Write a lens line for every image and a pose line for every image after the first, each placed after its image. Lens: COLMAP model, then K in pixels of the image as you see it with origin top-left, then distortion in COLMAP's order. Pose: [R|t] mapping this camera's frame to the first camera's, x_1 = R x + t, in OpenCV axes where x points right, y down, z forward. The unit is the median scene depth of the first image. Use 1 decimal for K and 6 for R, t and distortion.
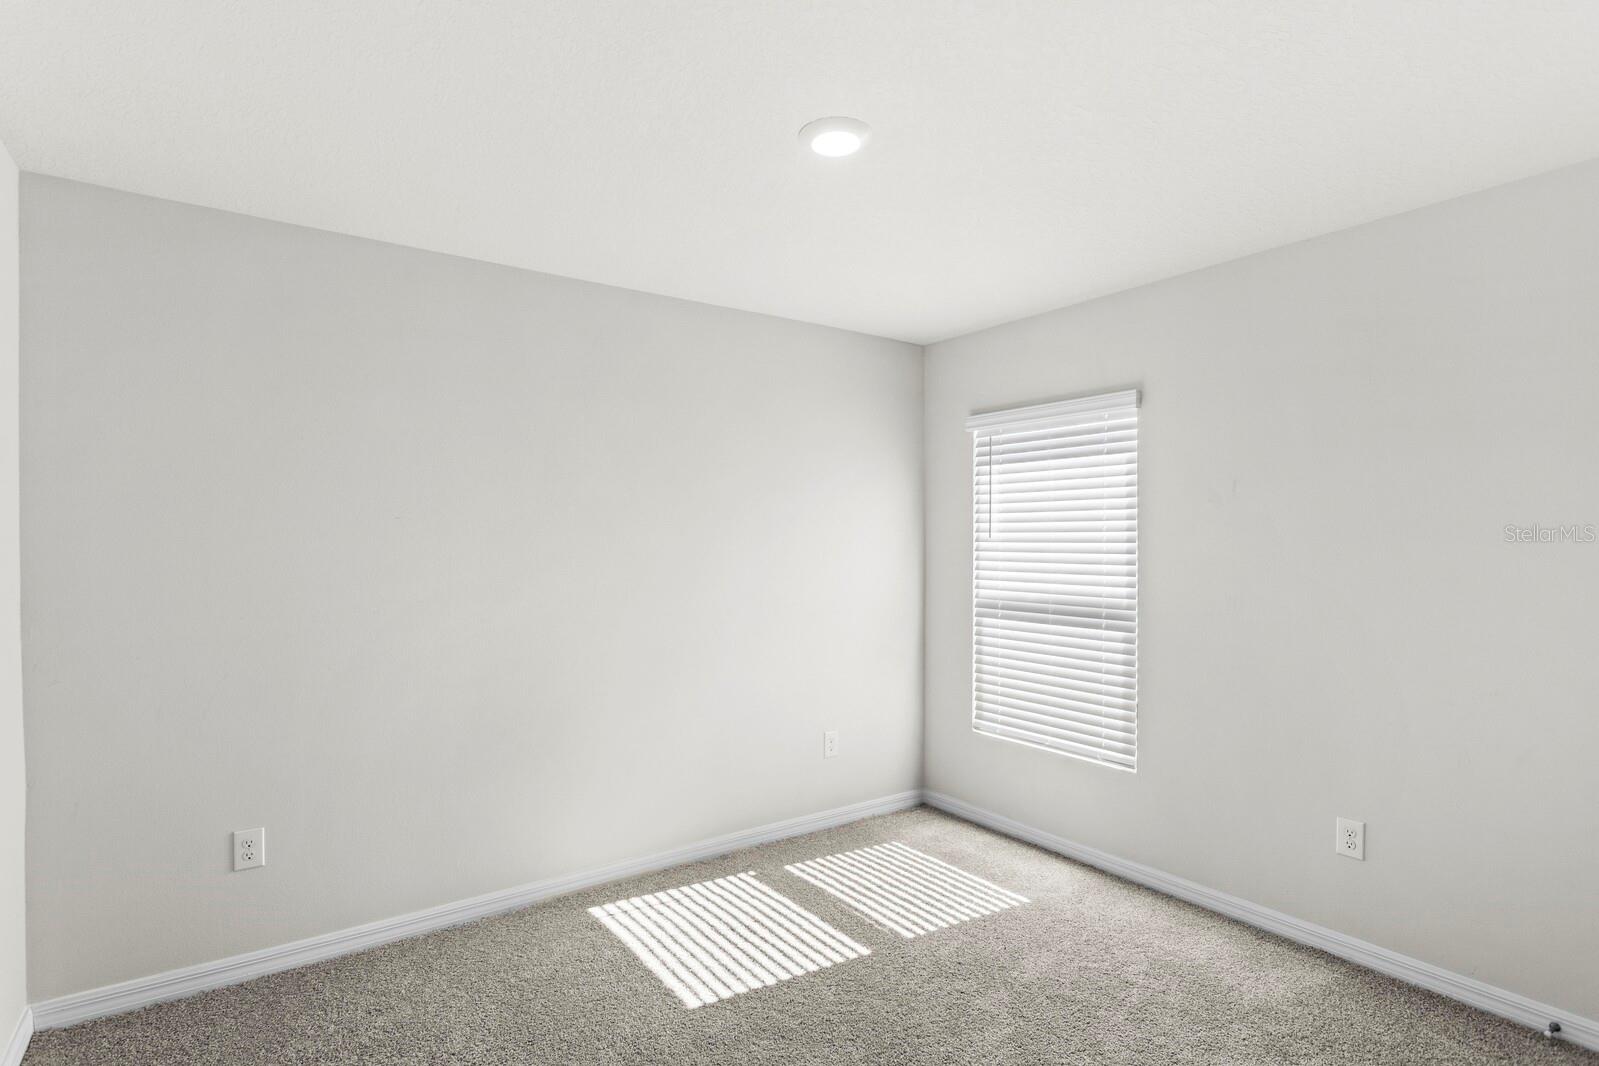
lens RADIAL K [[792.9, 0, 799.5], [0, 792.9, 533.0], [0, 0, 1]] dist [-0.004783, 0.001880]
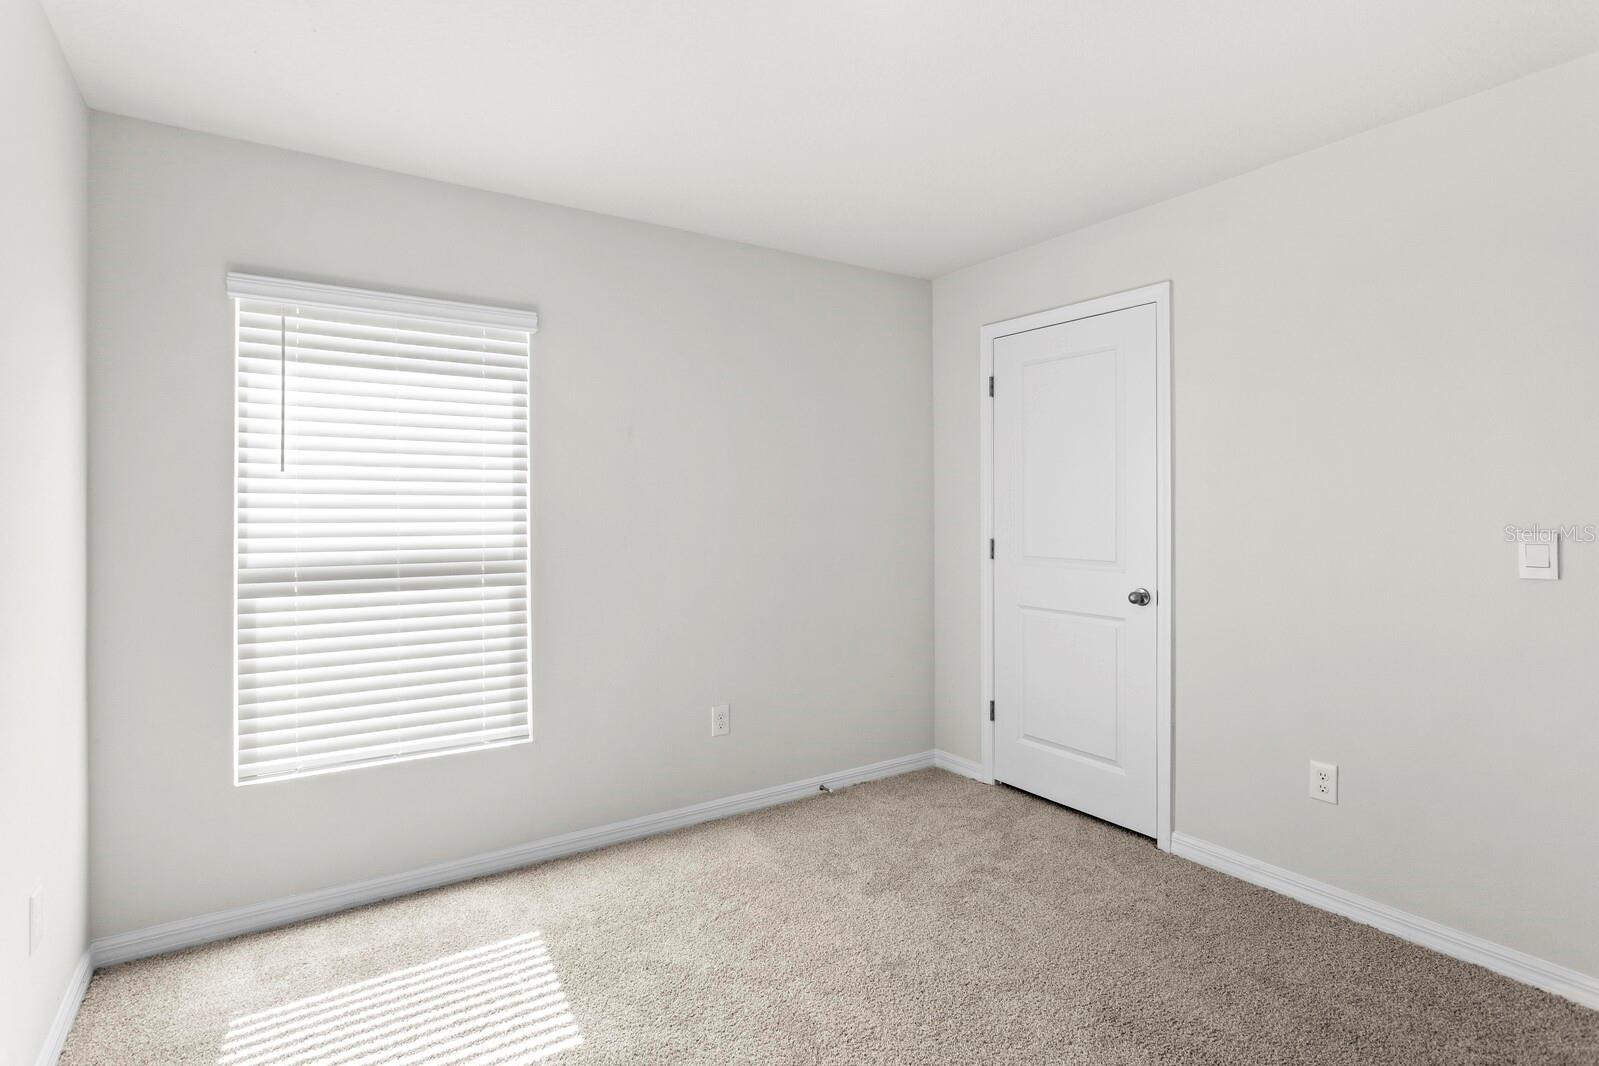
lens RADIAL K [[820.8, 0, 798.9], [0, 820.8, 482.9], [0, 0, 1]] dist [0.002967, 0.001536]
pose [[0.040544, 0.023435, 0.998903, -0.471370], [-0.016763, 0.999600, -0.022771, 0.026703], [-0.999037, -0.015821, 0.040921, 0.632960]]
